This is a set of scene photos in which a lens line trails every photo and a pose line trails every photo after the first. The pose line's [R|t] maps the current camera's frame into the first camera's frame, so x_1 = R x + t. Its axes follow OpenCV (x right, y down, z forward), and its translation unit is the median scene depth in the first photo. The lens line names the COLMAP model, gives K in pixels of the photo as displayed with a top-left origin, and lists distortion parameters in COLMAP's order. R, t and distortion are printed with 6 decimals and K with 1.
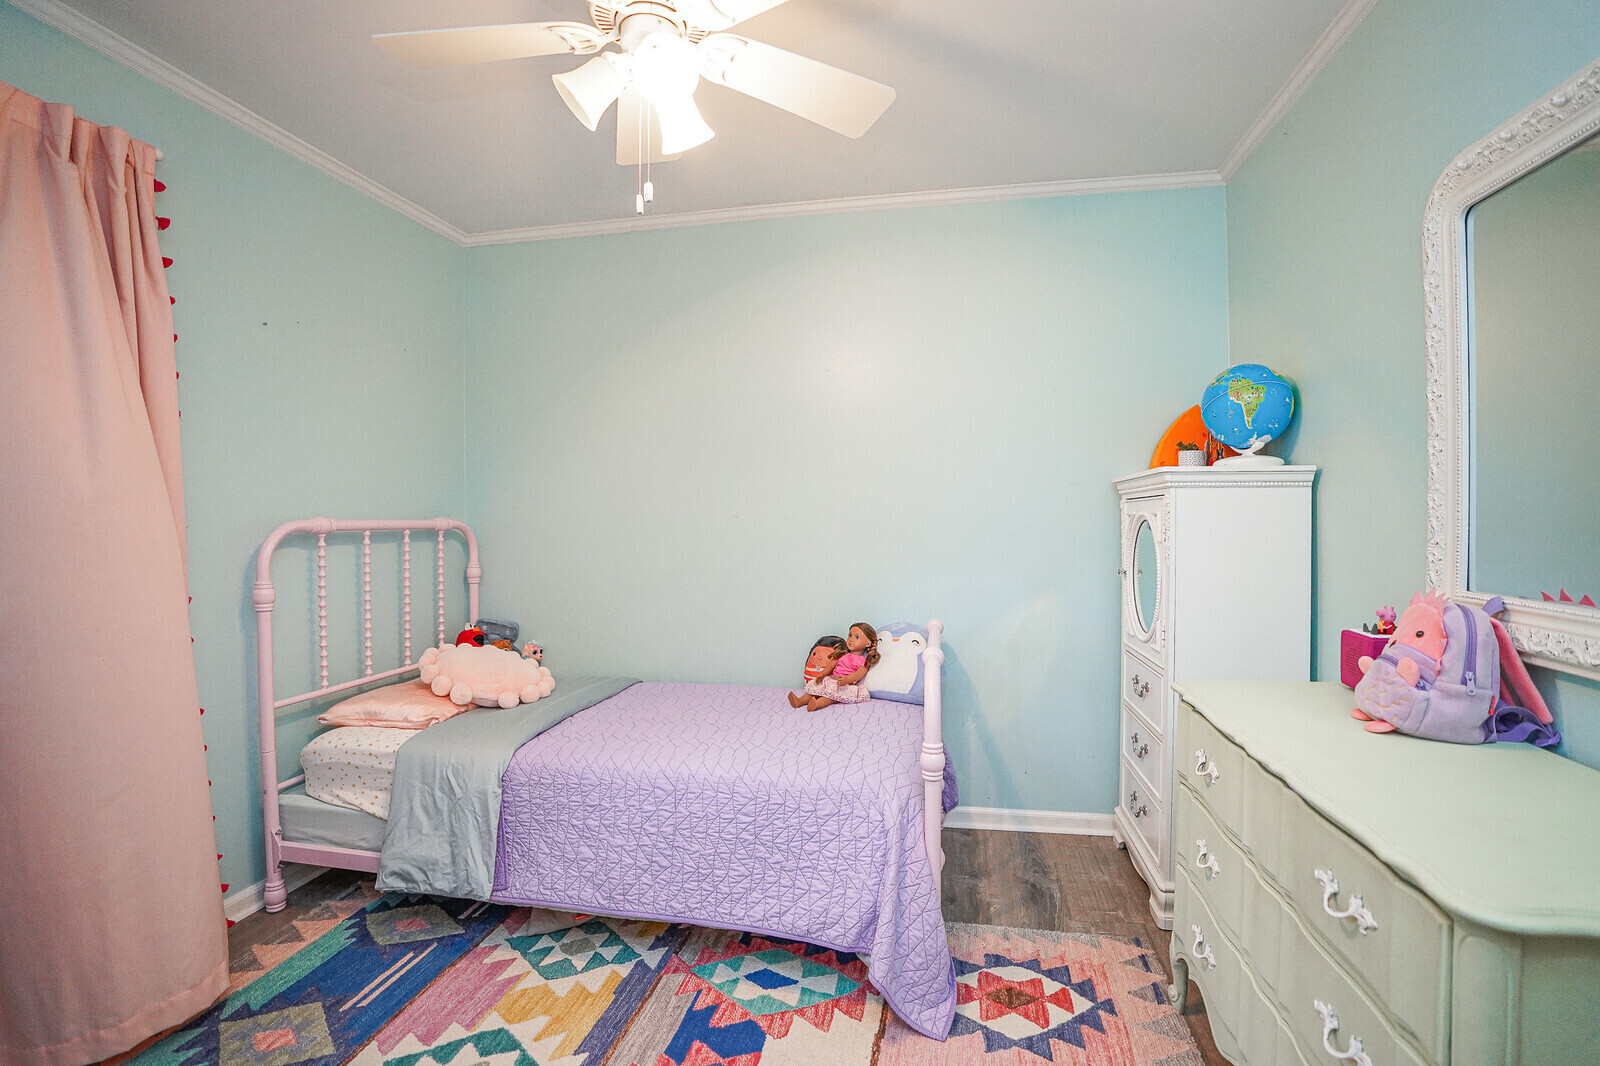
lens RADIAL K [[730.8, 0, 800.0], [0, 730.8, 533.0], [0, 0, 1]] dist [-0.068372, 0.026359]
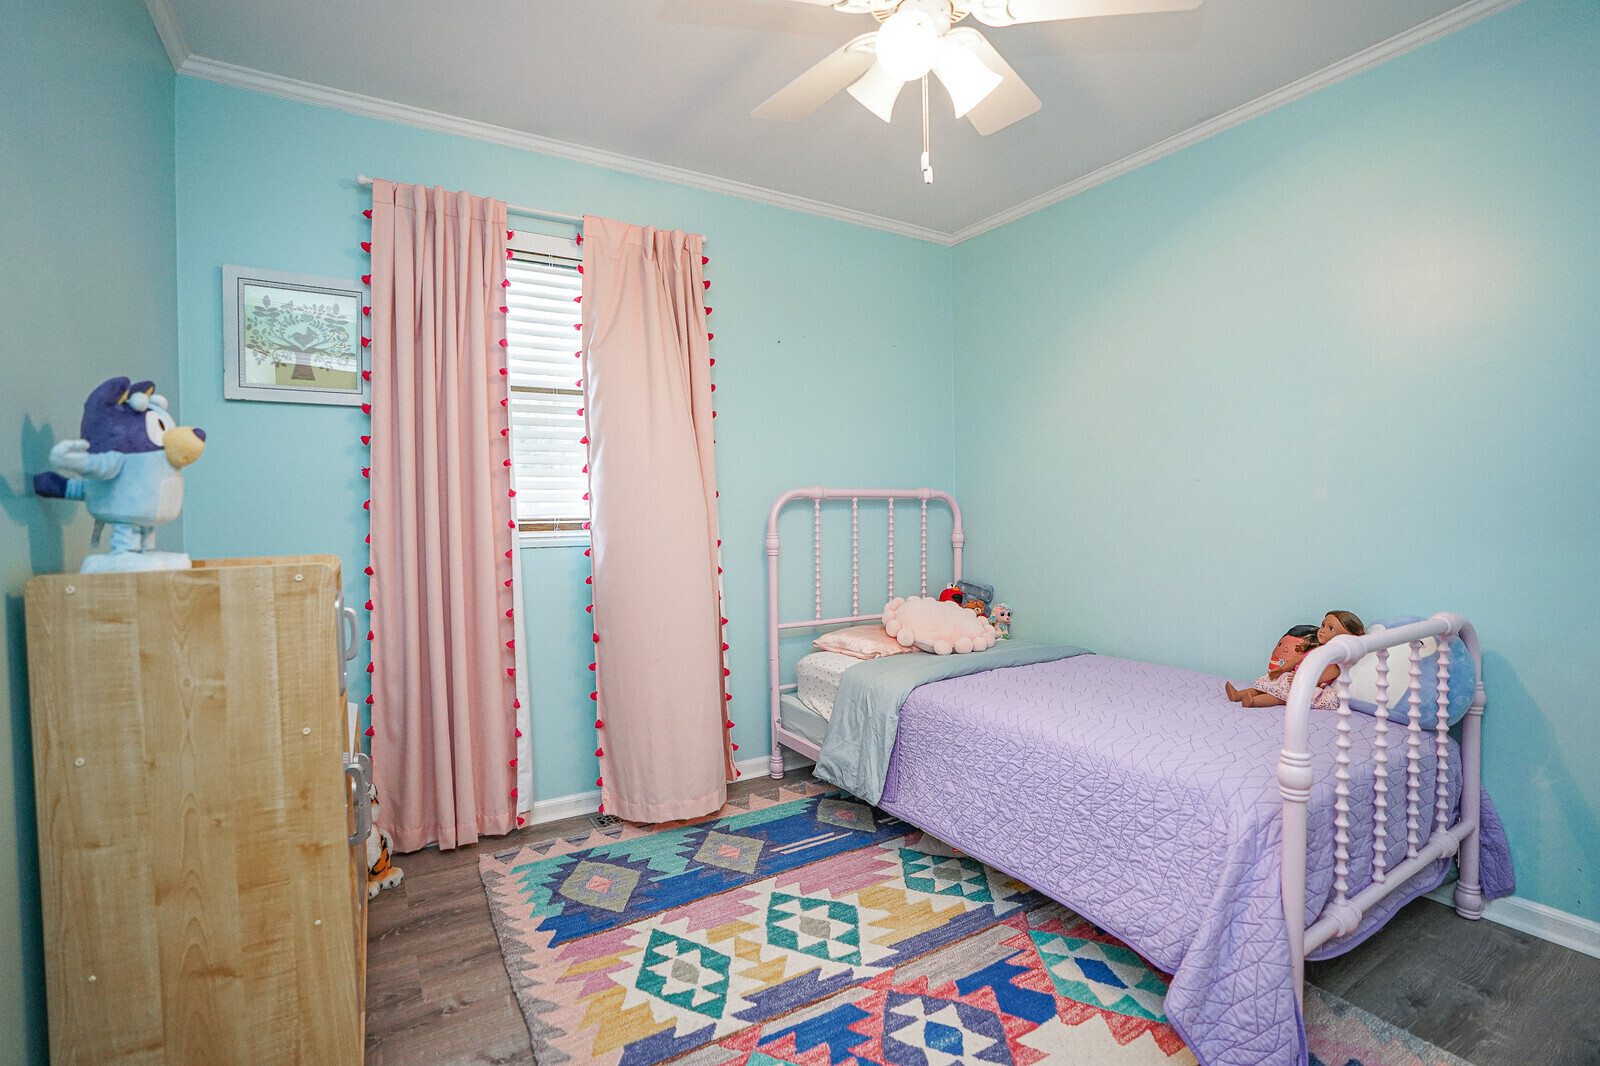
lens RADIAL K [[730.8, 0, 800.0], [0, 730.8, 533.0], [0, 0, 1]] dist [-0.068372, 0.026359]
pose [[0.683901, 0.020813, -0.729278, 0.333764], [-0.007694, 0.999743, 0.021317, 0.042674], [0.729534, -0.008967, 0.683886, 0.098085]]
